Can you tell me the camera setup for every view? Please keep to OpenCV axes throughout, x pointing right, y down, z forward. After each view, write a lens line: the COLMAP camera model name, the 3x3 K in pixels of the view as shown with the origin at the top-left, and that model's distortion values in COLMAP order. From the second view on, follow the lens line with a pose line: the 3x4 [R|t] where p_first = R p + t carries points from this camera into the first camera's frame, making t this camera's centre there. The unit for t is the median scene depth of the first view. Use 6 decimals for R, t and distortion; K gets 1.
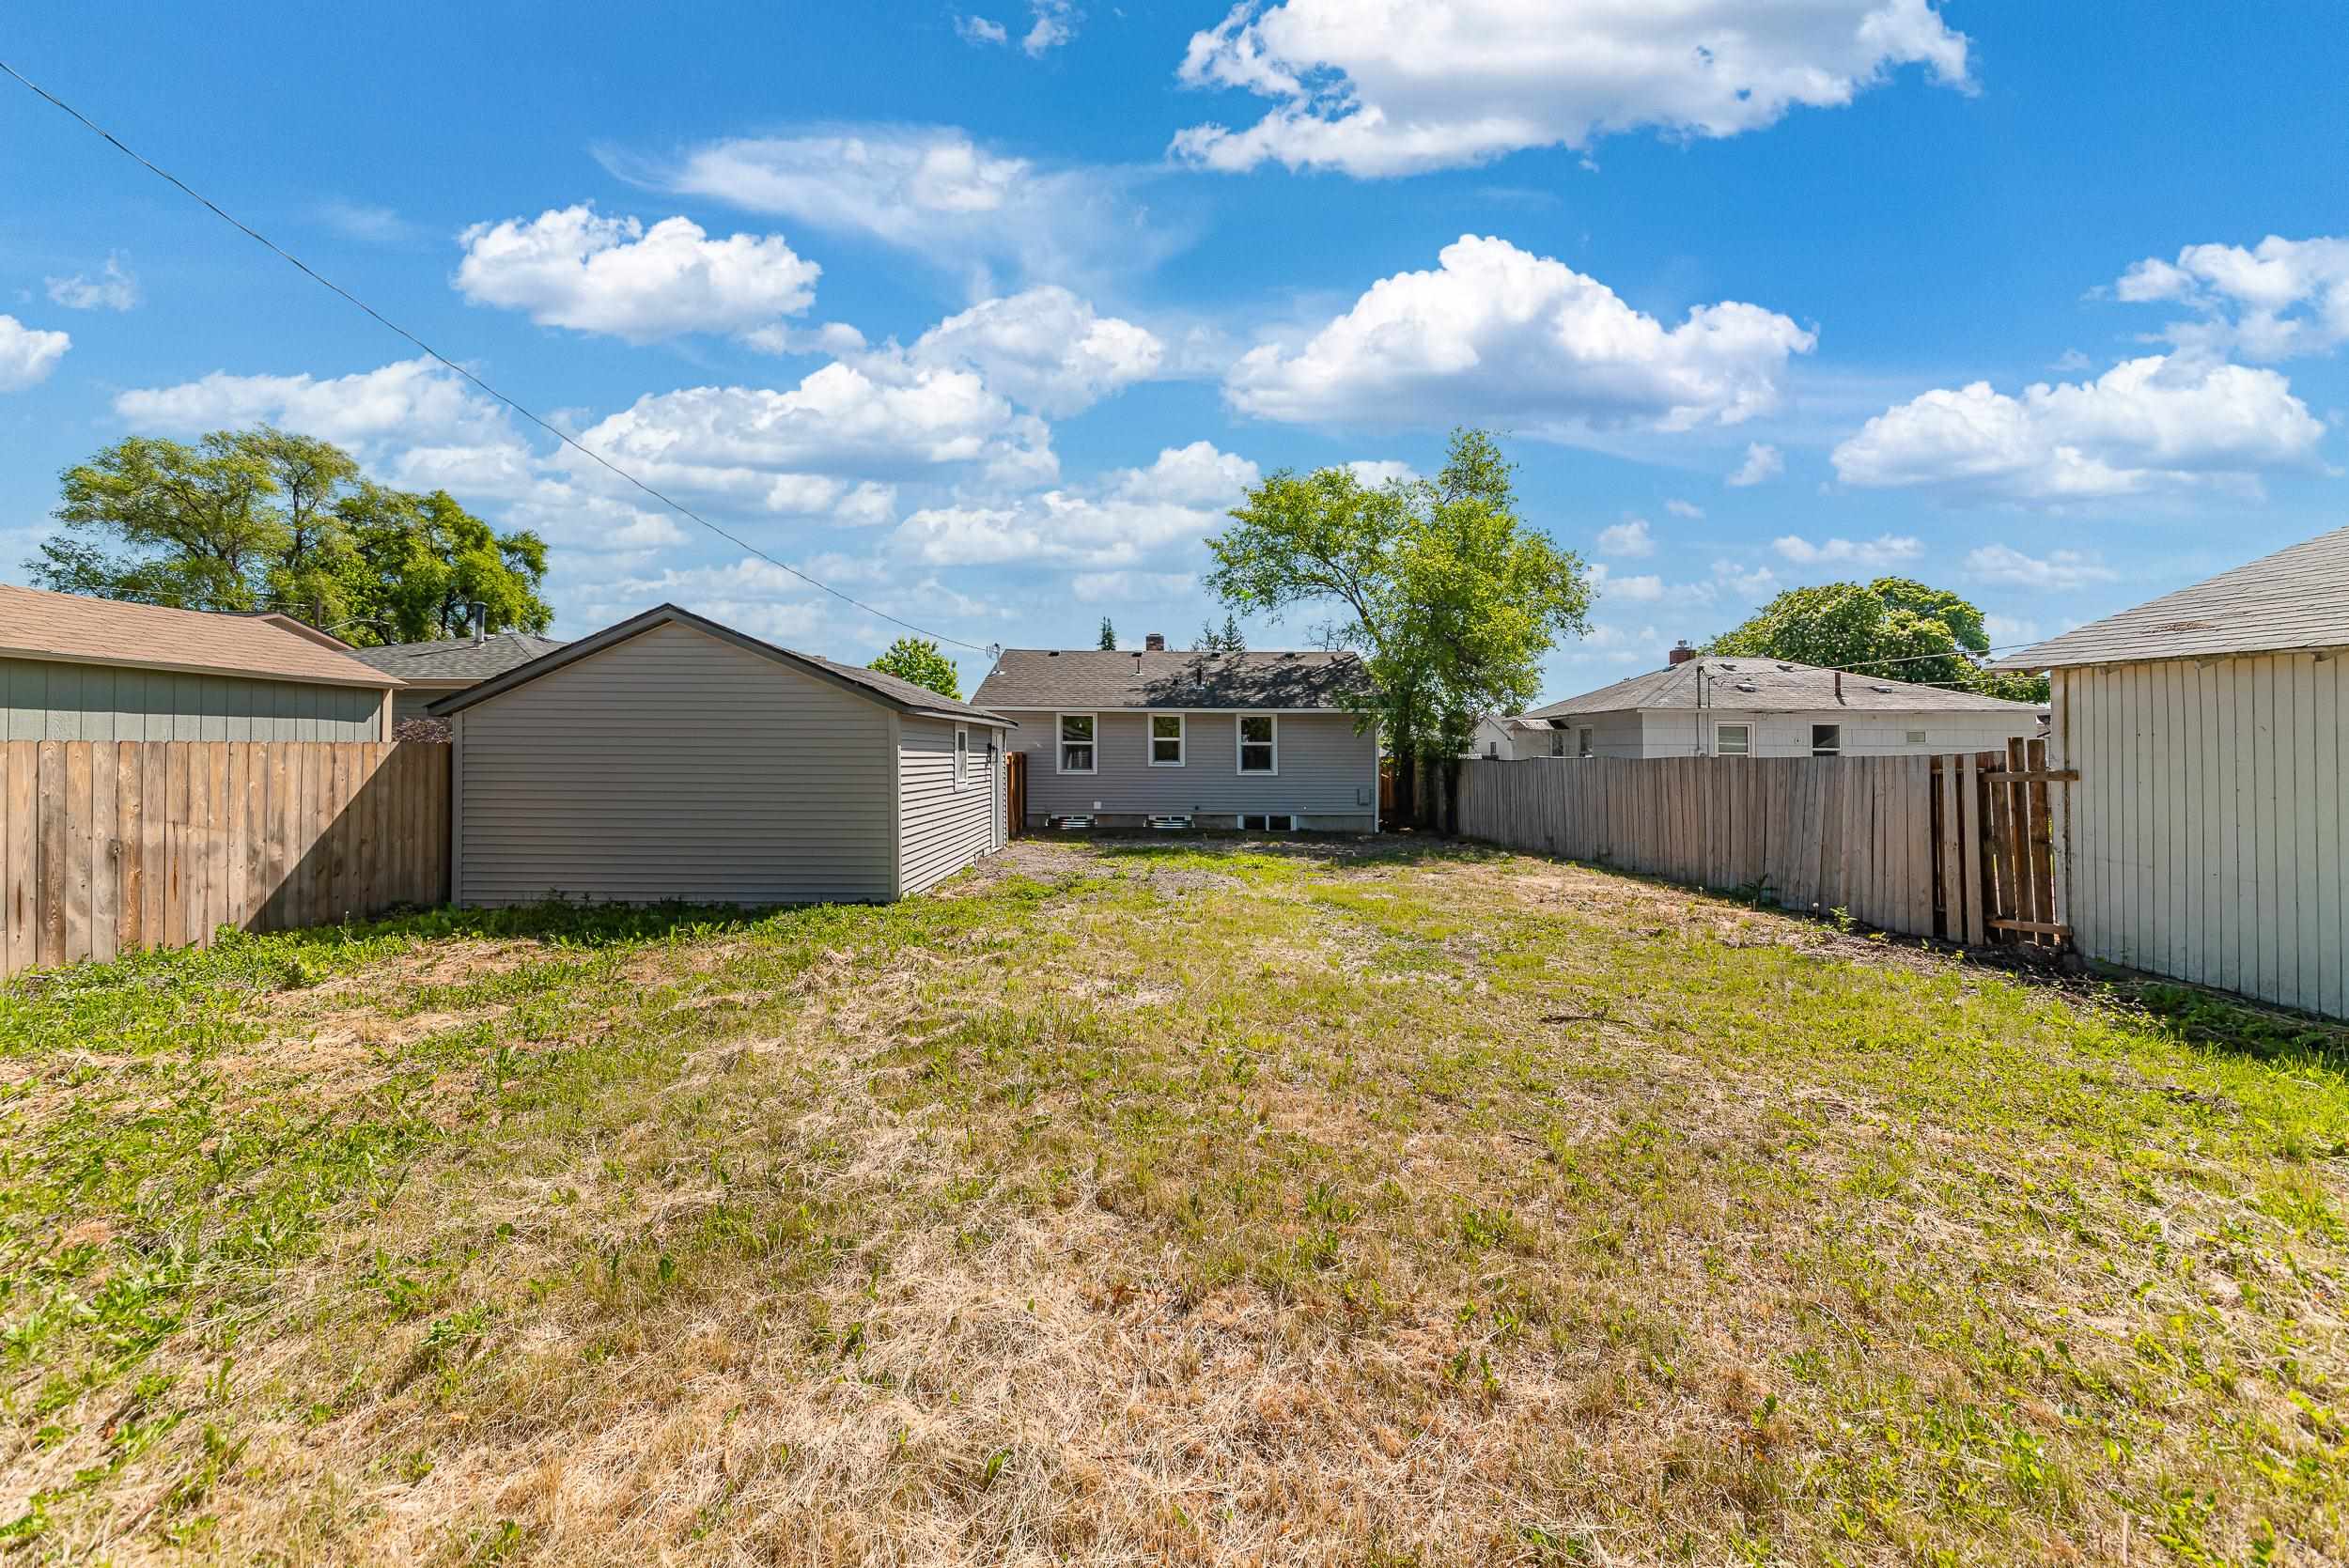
lens RADIAL K [[843.3, 0, 1147.4], [0, 843.3, 745.1], [0, 0, 1]] dist [-0.000954, -0.000012]
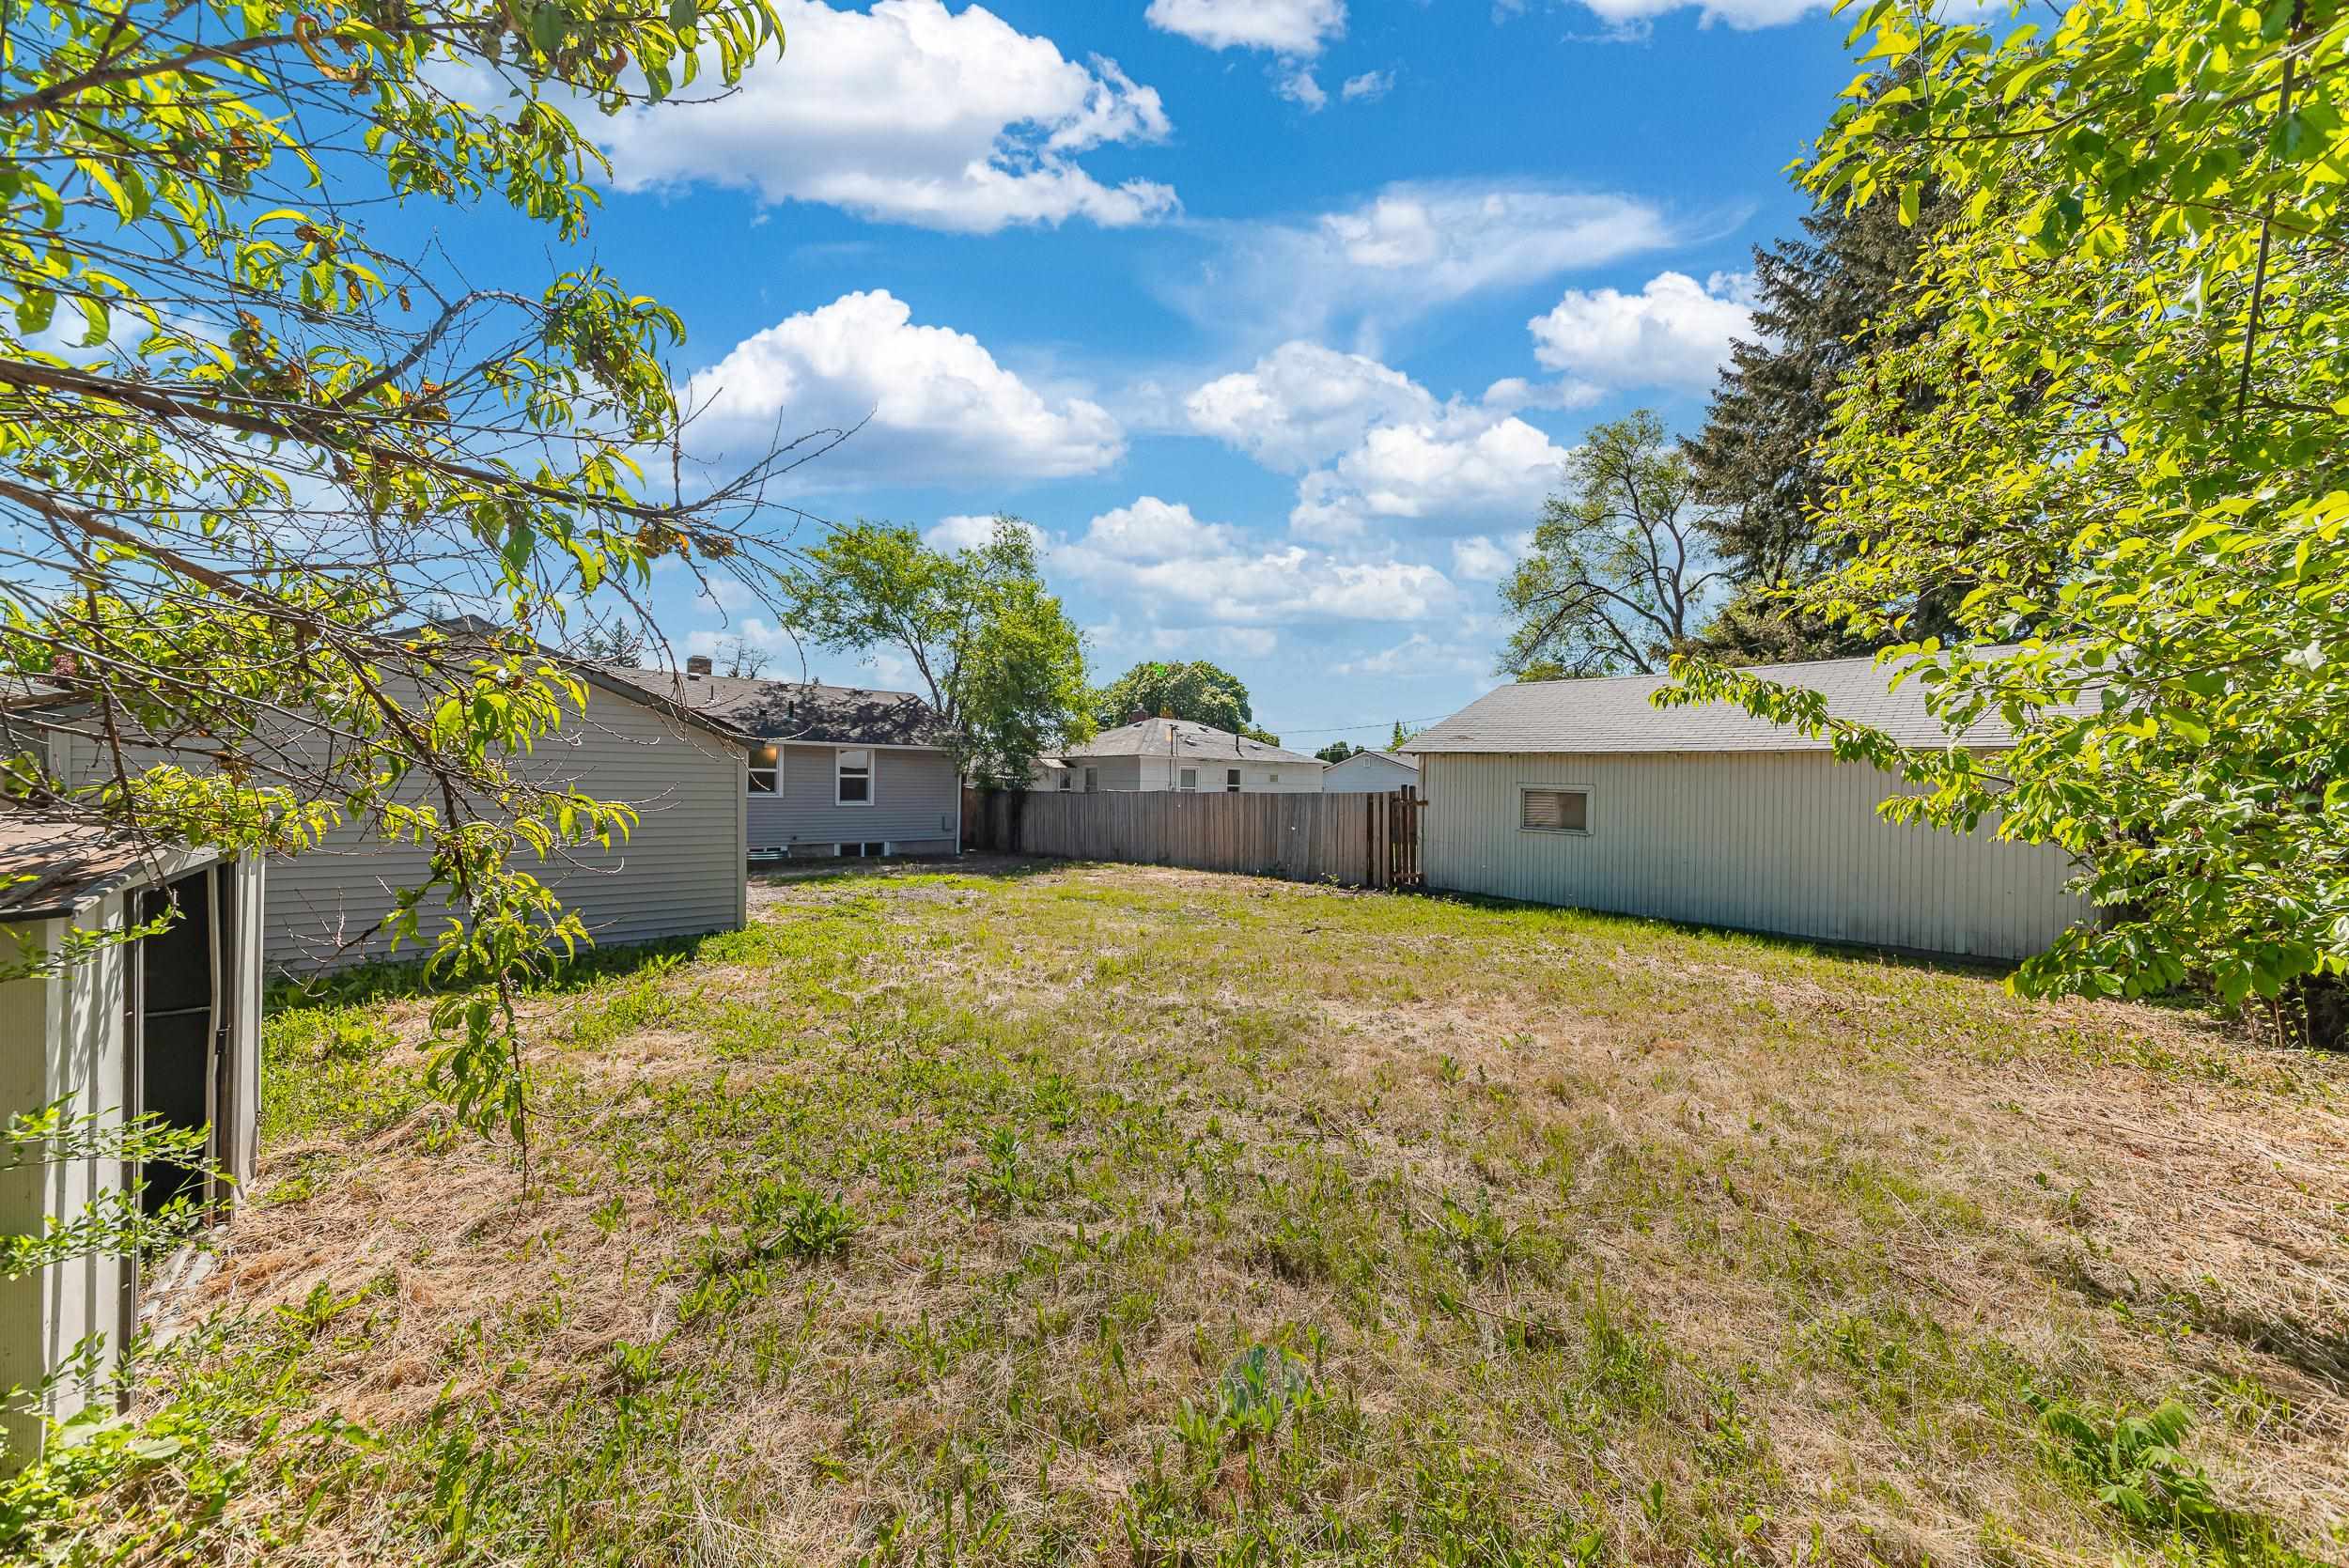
lens RADIAL K [[843.3, 0, 1168.8], [0, 843.3, 789.1], [0, 0, 1]] dist [-0.000954, -0.000012]
pose [[0.753374, 0.006724, 0.657557, -0.277701], [-0.018020, 0.999783, 0.010423, -0.003314], [-0.657345, -0.019702, 0.753332, -0.067410]]
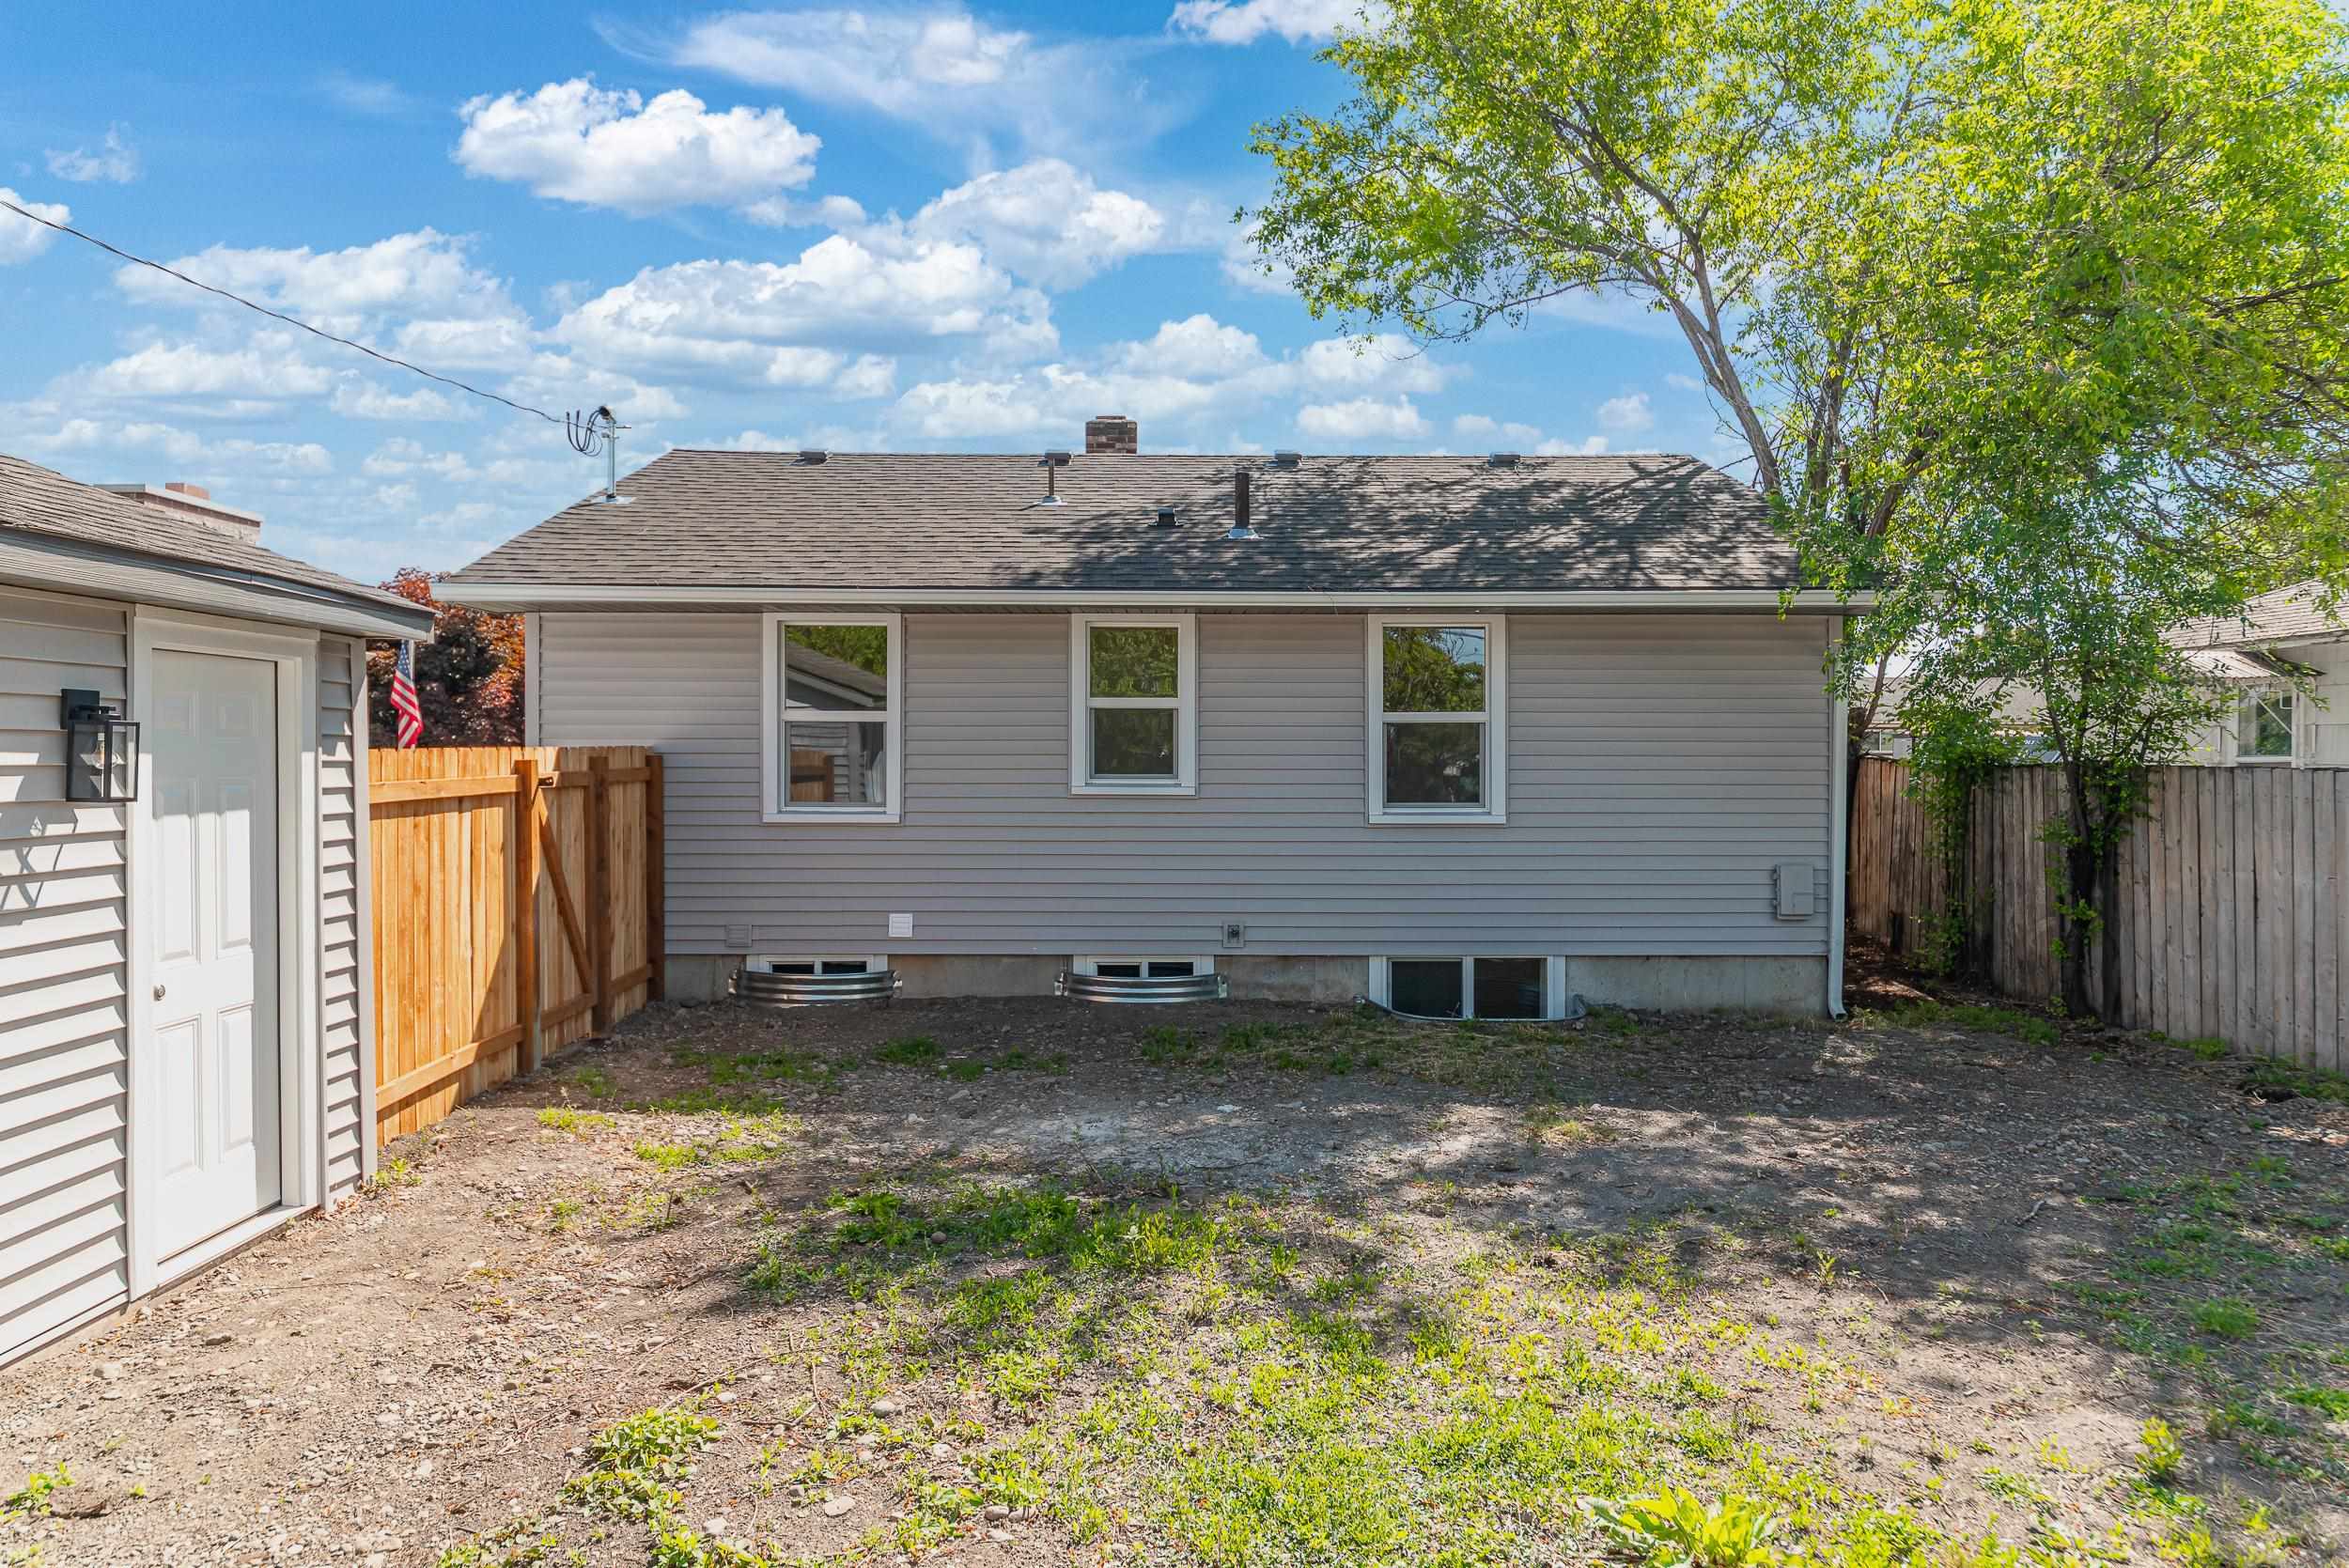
lens RADIAL K [[1382.3, 0, 1175.5], [0, 1382.3, 786.5], [0, 0, 1]] dist [-0.005995, 0.000583]
pose [[0.999746, -0.002322, 0.022409, 0.027714], [0.001478, 0.999293, 0.037573, 0.004445], [-0.022481, -0.037531, 0.999043, 0.526742]]
